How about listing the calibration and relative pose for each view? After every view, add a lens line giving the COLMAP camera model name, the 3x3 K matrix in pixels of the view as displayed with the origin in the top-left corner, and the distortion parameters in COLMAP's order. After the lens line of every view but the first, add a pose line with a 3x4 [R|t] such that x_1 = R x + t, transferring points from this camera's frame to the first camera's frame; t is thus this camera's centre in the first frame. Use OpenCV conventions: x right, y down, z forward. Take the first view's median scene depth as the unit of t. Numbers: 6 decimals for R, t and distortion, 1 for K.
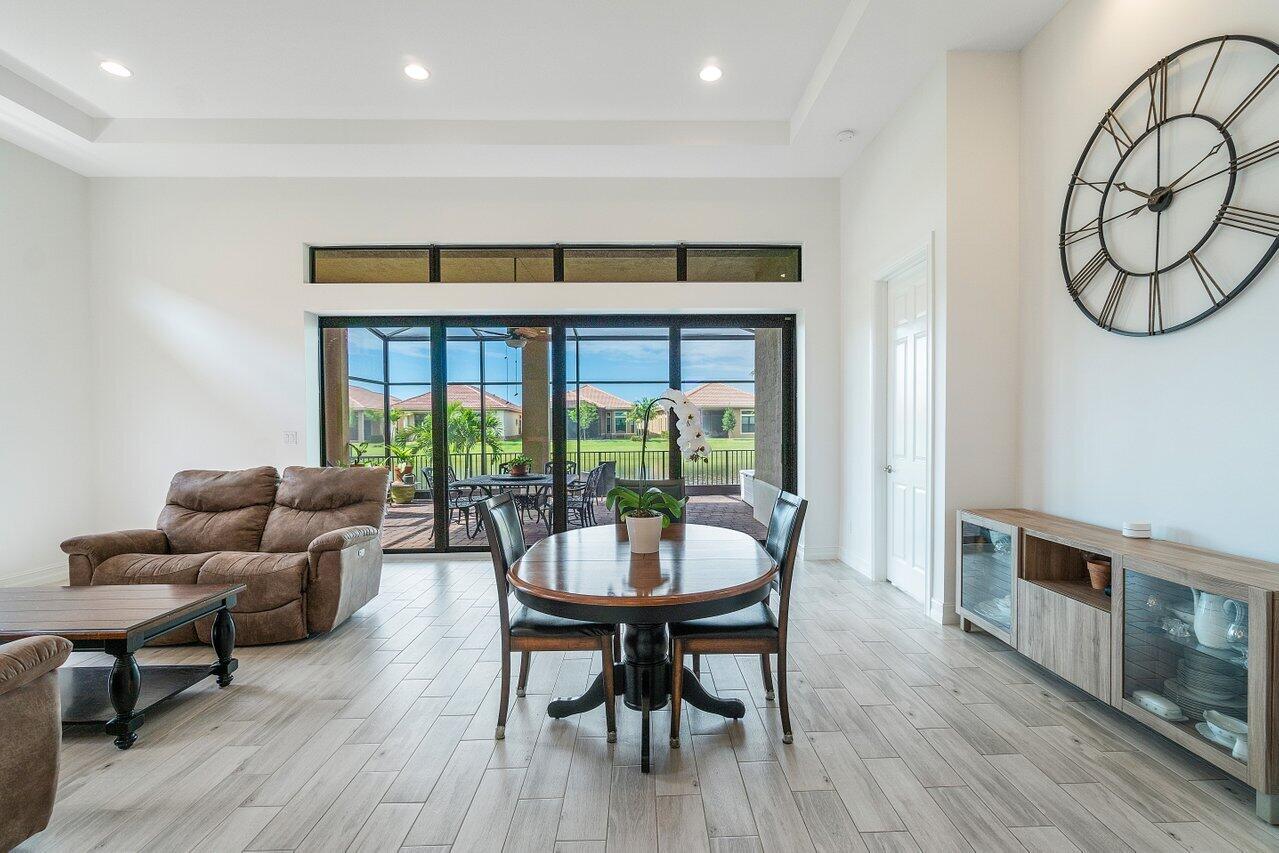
lens RADIAL K [[591.9, 0, 656.1], [0, 591.9, 449.9], [0, 0, 1]] dist [-0.009390, 0.000191]
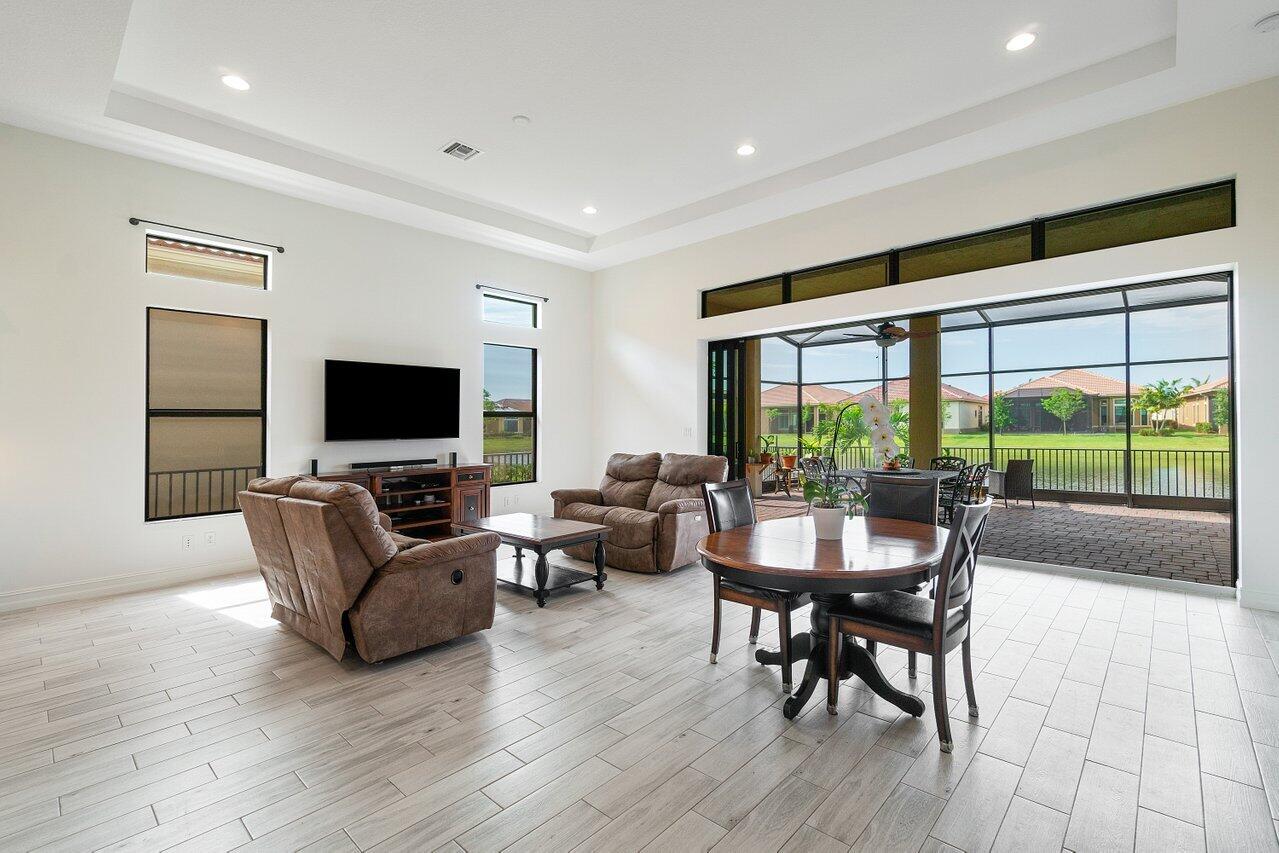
lens RADIAL K [[564.0, 0, 639.1], [0, 564.0, 419.1], [0, 0, 1]] dist [0.004080, 0.000351]
pose [[0.716146, -0.008088, -0.697904, 0.291054], [-0.019596, 0.999306, -0.031689, -0.009851], [0.697676, 0.036371, 0.715490, -0.027150]]
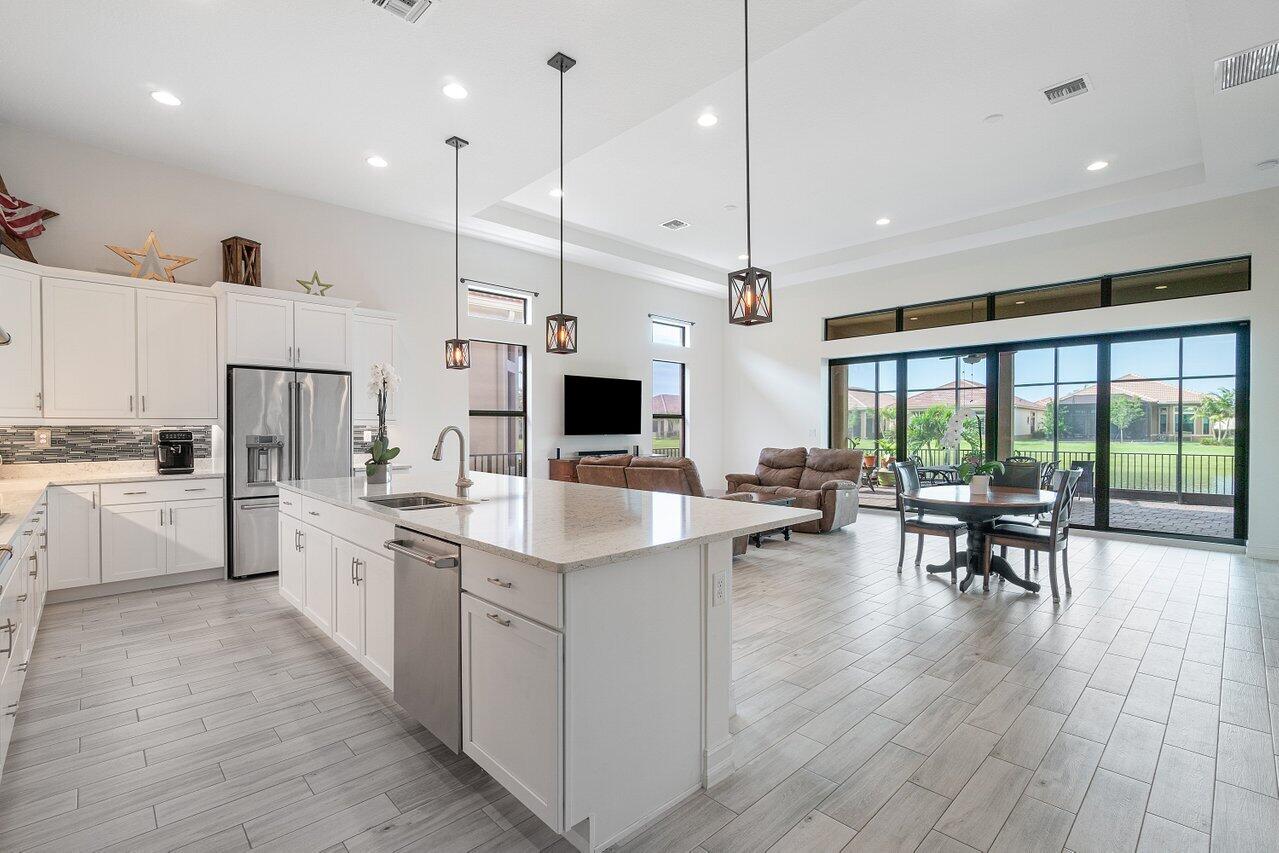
lens RADIAL K [[571.7, 0, 658.3], [0, 571.7, 424.9], [0, 0, 1]] dist [0.000098, 0.000068]
pose [[0.690617, 0.004926, -0.723204, 0.362802], [-0.032916, 0.999155, -0.024627, 0.017415], [0.722471, 0.040813, 0.690195, -0.627824]]
